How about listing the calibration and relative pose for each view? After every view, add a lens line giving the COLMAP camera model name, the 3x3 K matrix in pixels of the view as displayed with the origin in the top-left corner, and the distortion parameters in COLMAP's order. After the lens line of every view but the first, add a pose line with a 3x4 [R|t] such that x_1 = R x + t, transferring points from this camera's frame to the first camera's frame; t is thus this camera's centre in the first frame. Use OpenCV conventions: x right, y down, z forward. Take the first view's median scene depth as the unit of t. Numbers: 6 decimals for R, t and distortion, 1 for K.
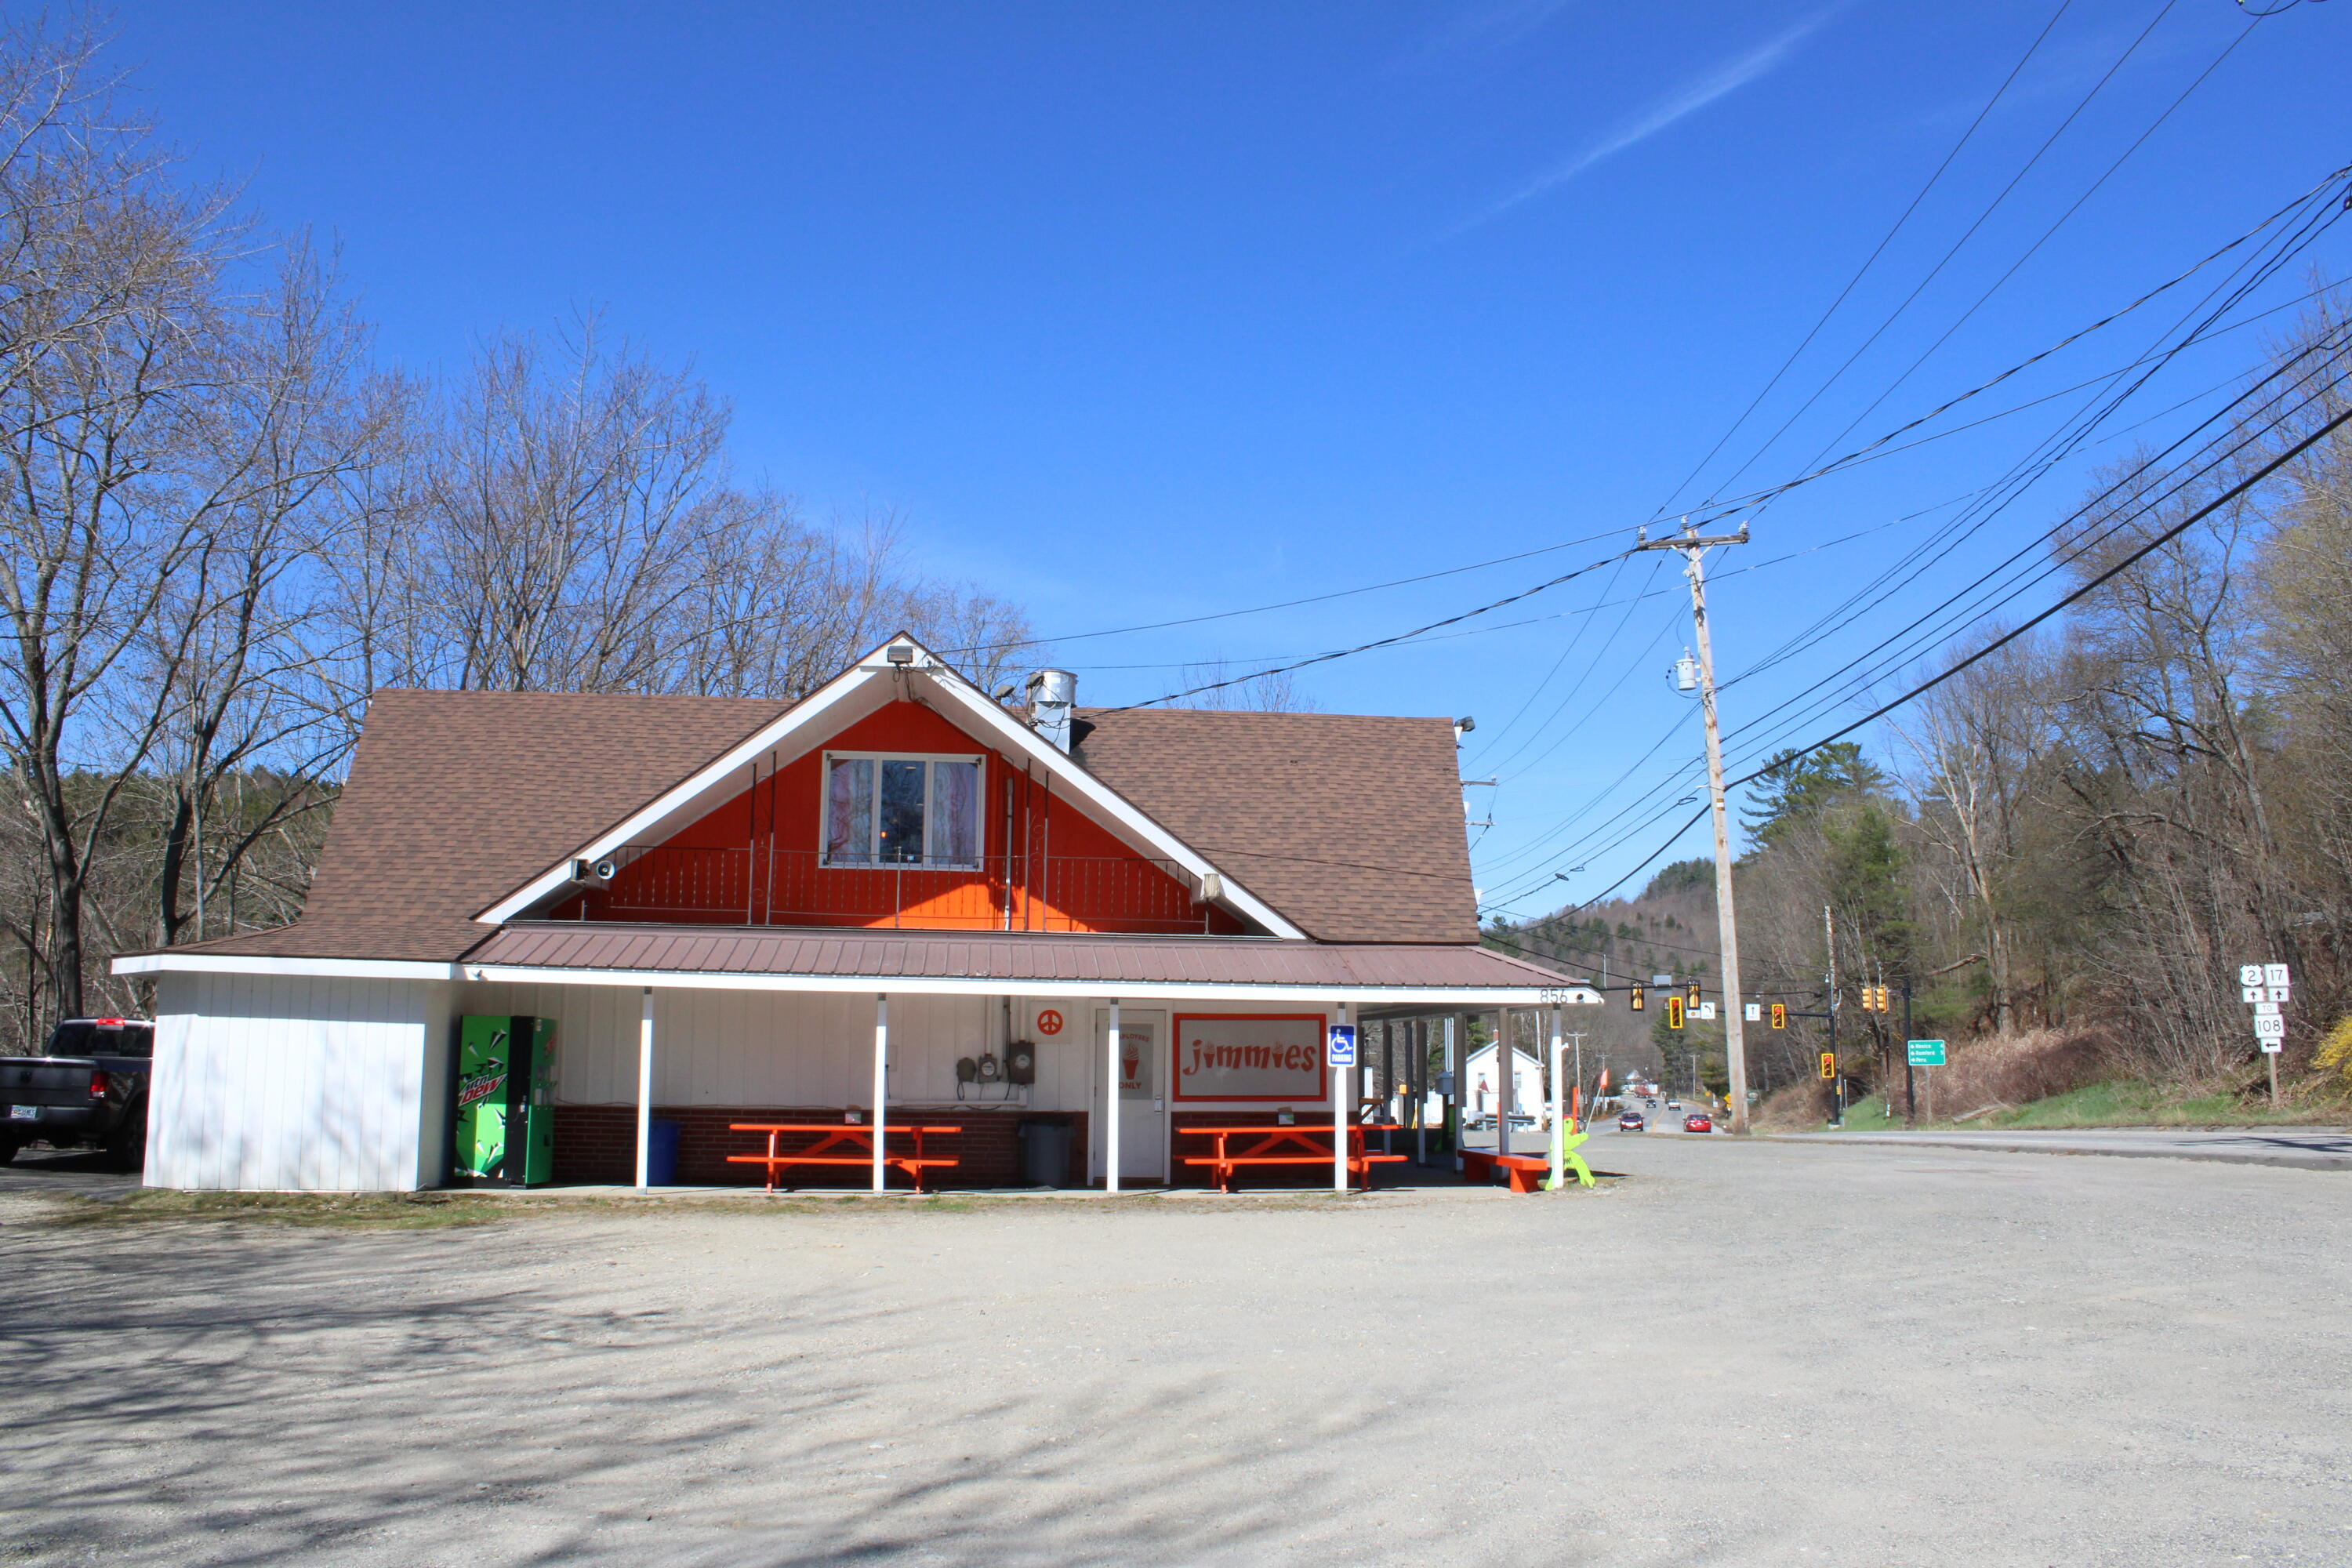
lens RADIAL K [[1969.9, 0, 1176.0], [0, 1969.9, 784.0], [0, 0, 1]] dist [-0.137881, 0.008315]
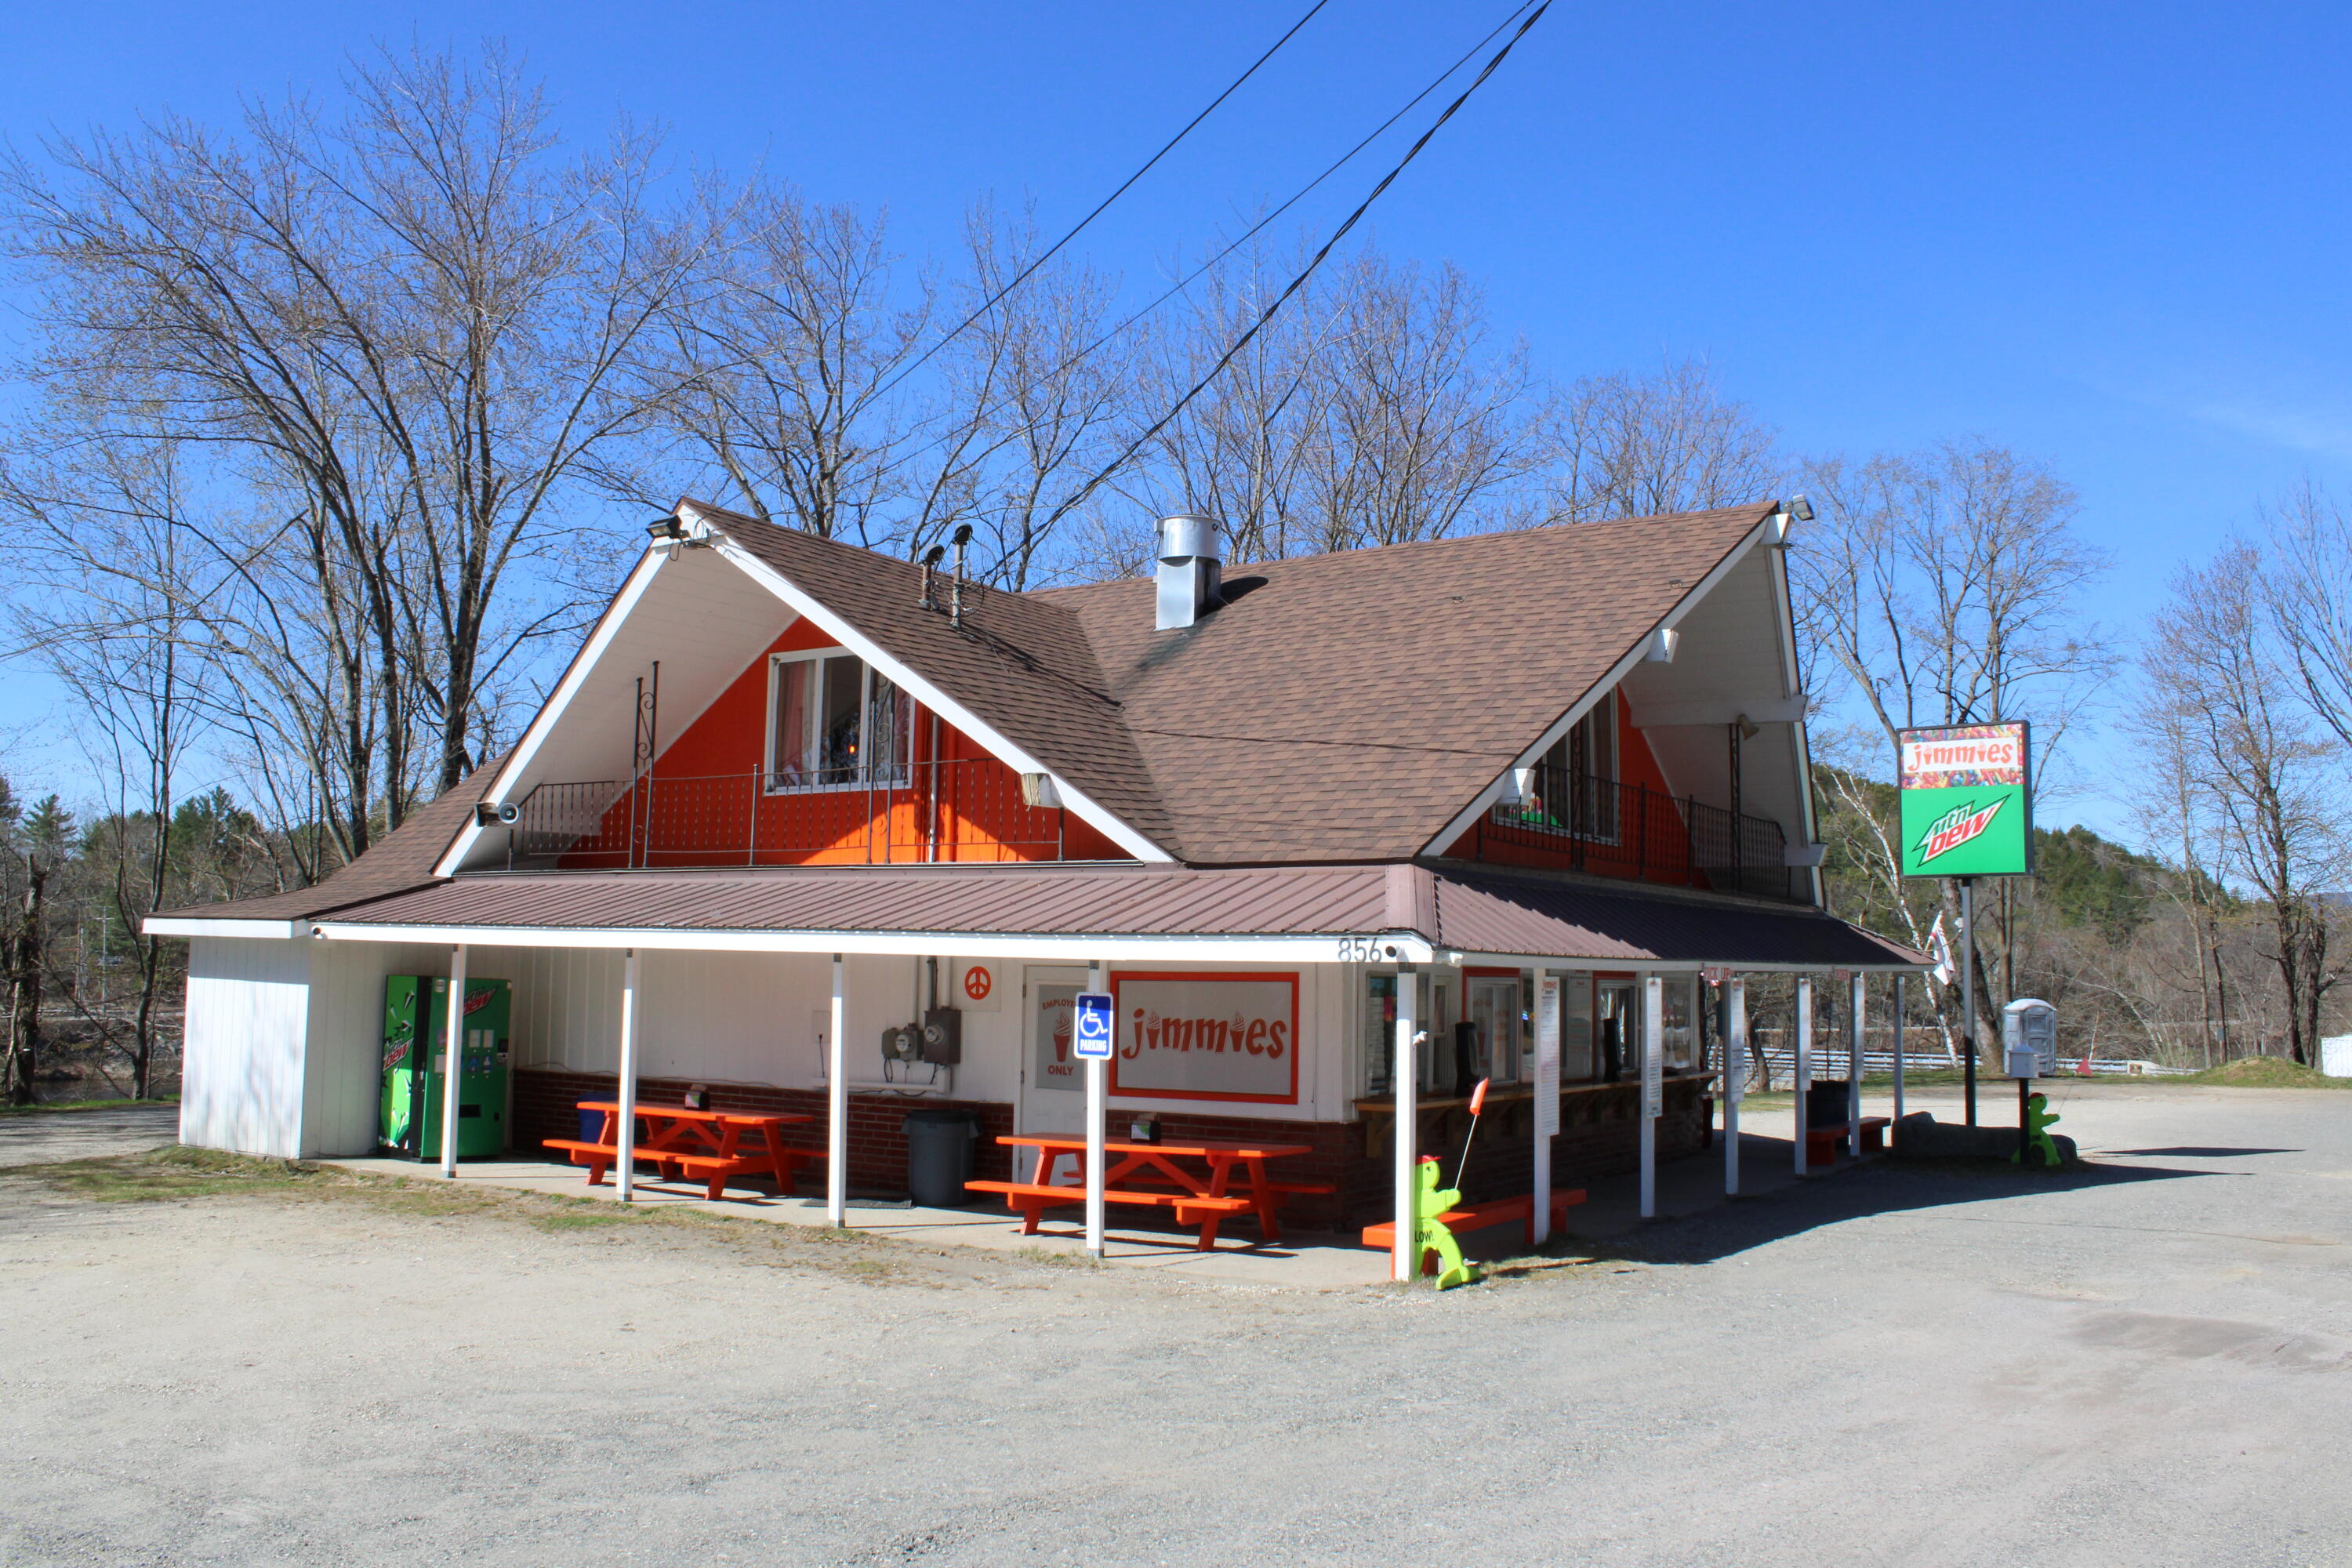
lens RADIAL K [[1969.9, 0, 1176.0], [0, 1969.9, 784.0], [0, 0, 1]] dist [-0.137881, 0.008315]
pose [[0.759350, -0.059261, -0.647978, 0.486996], [0.082725, 0.996556, 0.005803, 0.047638], [0.645402, -0.058011, 0.761637, 0.483786]]
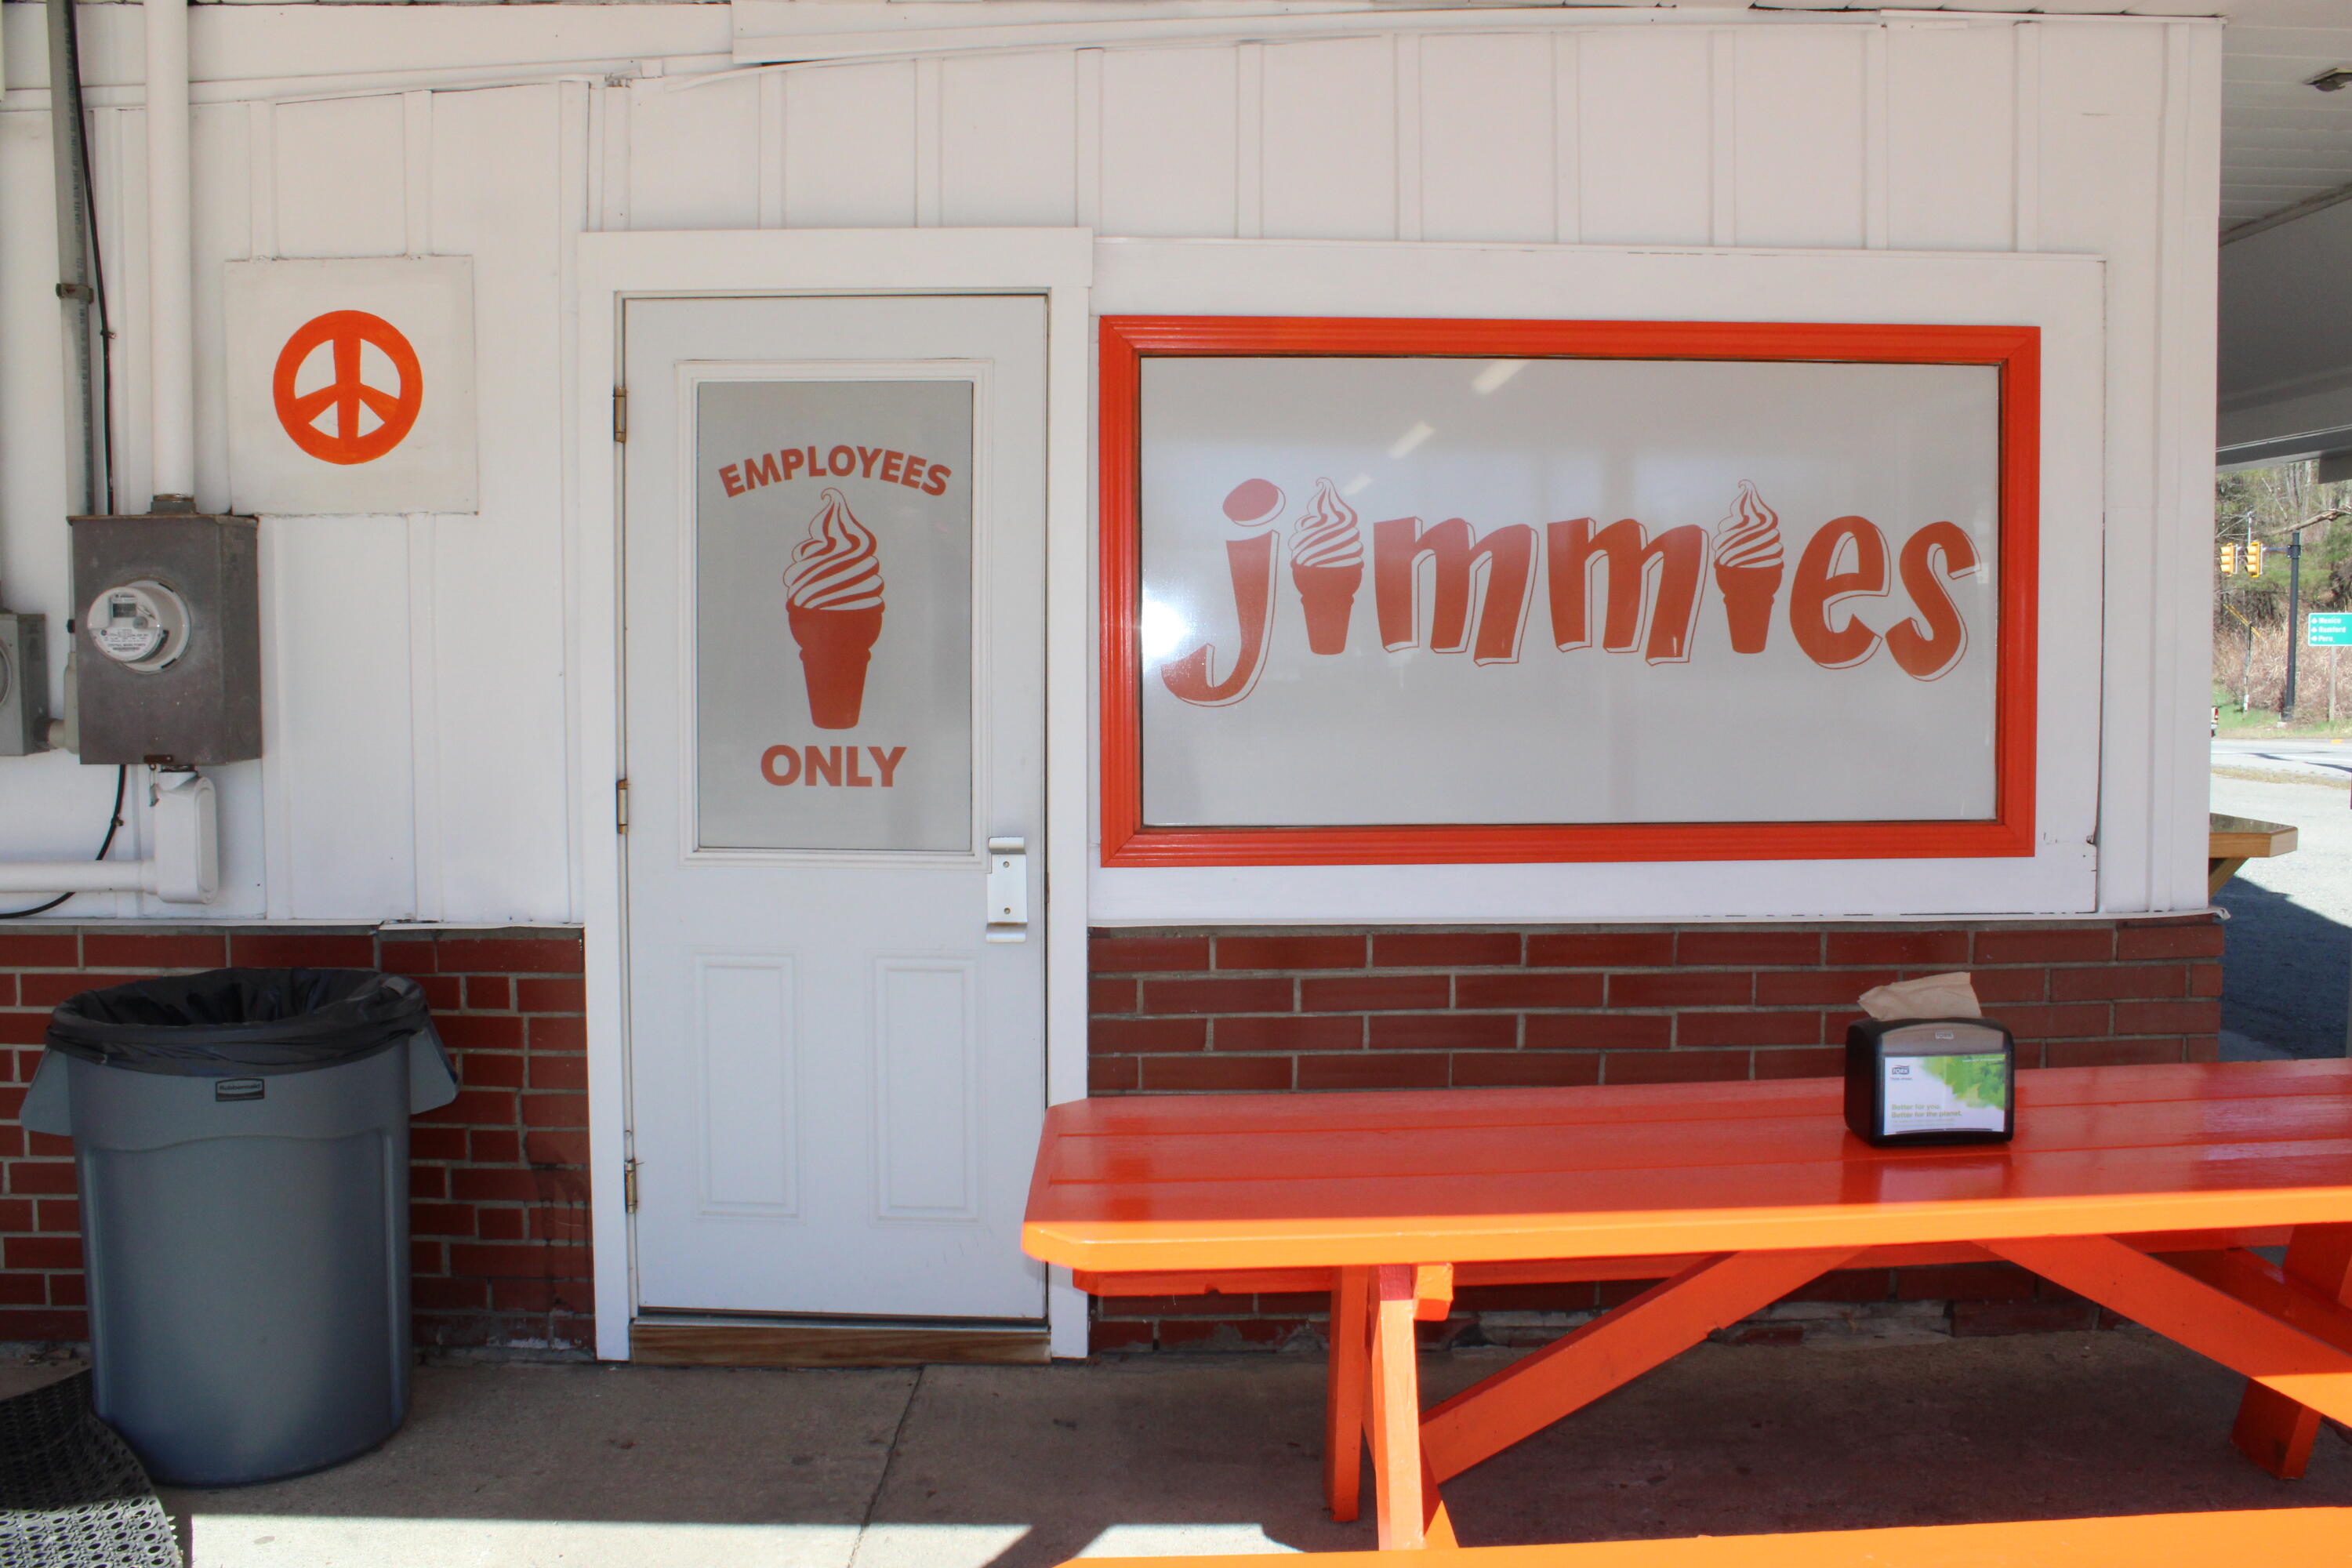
lens RADIAL K [[1969.9, 0, 1176.0], [0, 1969.9, 784.0], [0, 0, 1]] dist [-0.137881, 0.008315]
pose [[0.996215, -0.004179, -0.086821, 0.018671], [0.018489, 0.986172, 0.164693, 0.129679], [0.084932, -0.165675, 0.982516, 0.848068]]
